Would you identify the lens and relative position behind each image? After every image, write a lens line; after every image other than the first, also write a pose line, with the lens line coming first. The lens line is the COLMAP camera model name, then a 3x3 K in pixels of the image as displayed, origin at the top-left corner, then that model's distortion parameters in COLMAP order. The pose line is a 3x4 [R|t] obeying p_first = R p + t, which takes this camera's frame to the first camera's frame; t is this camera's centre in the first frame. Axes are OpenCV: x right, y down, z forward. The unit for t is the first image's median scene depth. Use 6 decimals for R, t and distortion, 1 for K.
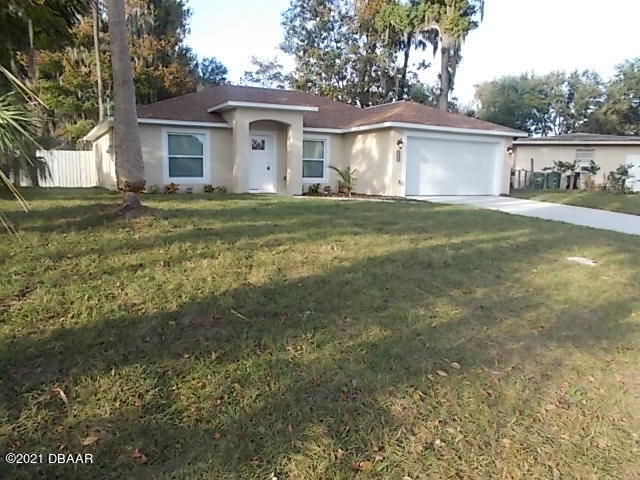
lens RADIAL K [[498.1, 0, 321.8], [0, 498.1, 242.9], [0, 0, 1]] dist [0.029376, -0.030091]
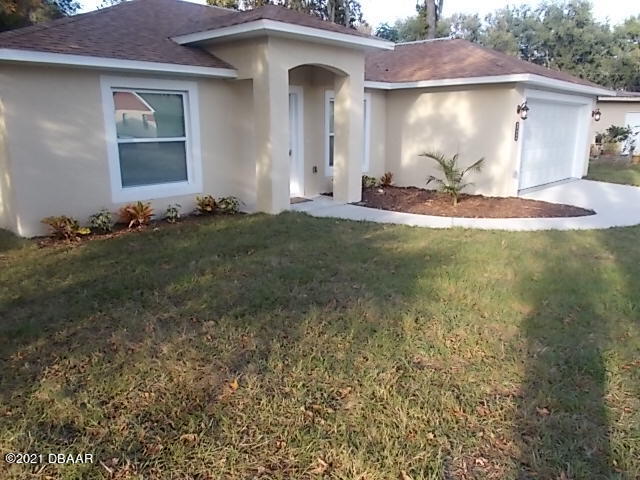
lens RADIAL K [[498.1, 0, 323.4], [0, 498.1, 239.9], [0, 0, 1]] dist [0.029376, -0.030091]
pose [[0.952084, -0.075976, 0.296251, -0.242335], [0.044688, 0.992815, 0.111001, -0.113517], [-0.302555, -0.092443, 0.948638, 0.450682]]
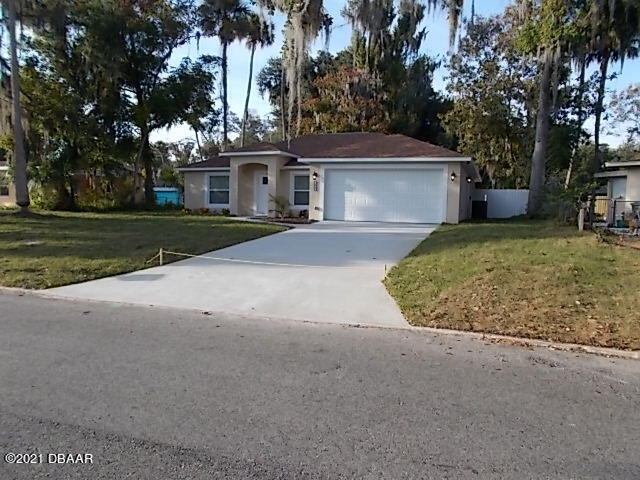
lens RADIAL K [[498.1, 0, 318.9], [0, 498.1, 235.7], [0, 0, 1]] dist [0.029376, -0.030091]
pose [[0.652032, 0.048716, -0.756625, 0.986526], [-0.111092, 0.993302, -0.031780, -0.018950], [0.750009, 0.104776, 0.653076, 0.227840]]
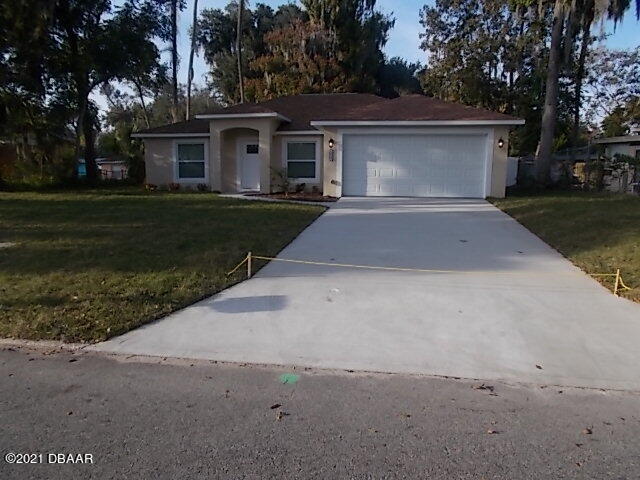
lens RADIAL K [[498.1, 0, 319.8], [0, 498.1, 242.3], [0, 0, 1]] dist [0.029376, -0.030091]
pose [[0.777783, 0.076225, -0.623894, 0.708561], [-0.078482, 0.996628, 0.023924, -0.023423], [0.623614, 0.030357, 0.781143, 0.207613]]
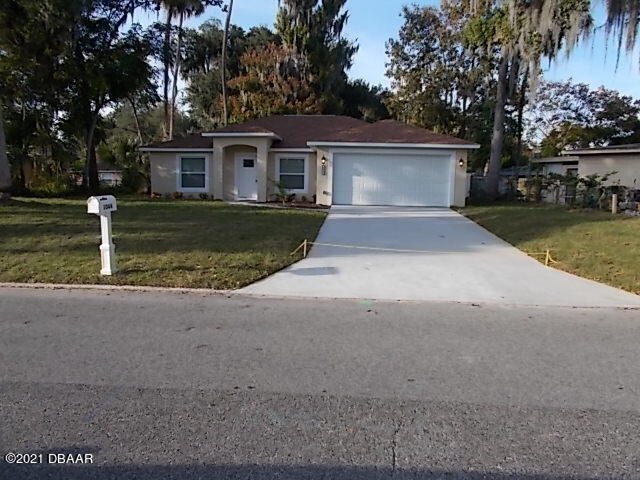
lens RADIAL K [[498.1, 0, 318.3], [0, 498.1, 241.0], [0, 0, 1]] dist [0.029376, -0.030091]
pose [[0.831413, 0.062573, -0.552120, 0.745699], [-0.080695, 0.996702, -0.008557, 0.002515], [0.549764, 0.051668, 0.833721, 0.021959]]
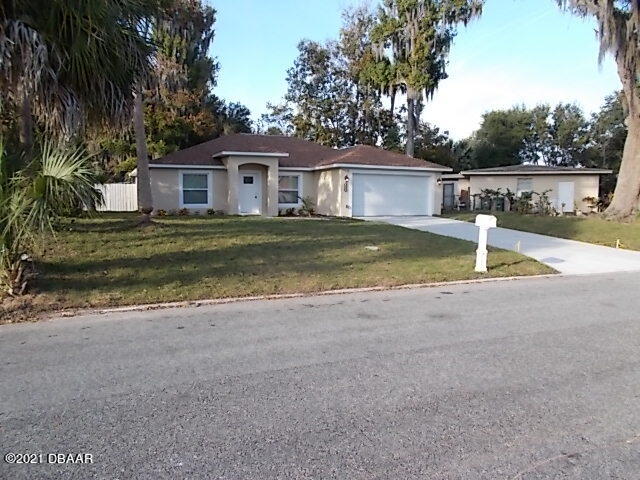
lens RADIAL K [[498.1, 0, 319.2], [0, 498.1, 238.5], [0, 0, 1]] dist [0.029376, -0.030091]
pose [[0.996151, 0.000234, -0.087651, 0.188096], [-0.004965, 0.998541, -0.053765, 0.038581], [0.087511, 0.053993, 0.994699, -0.348109]]
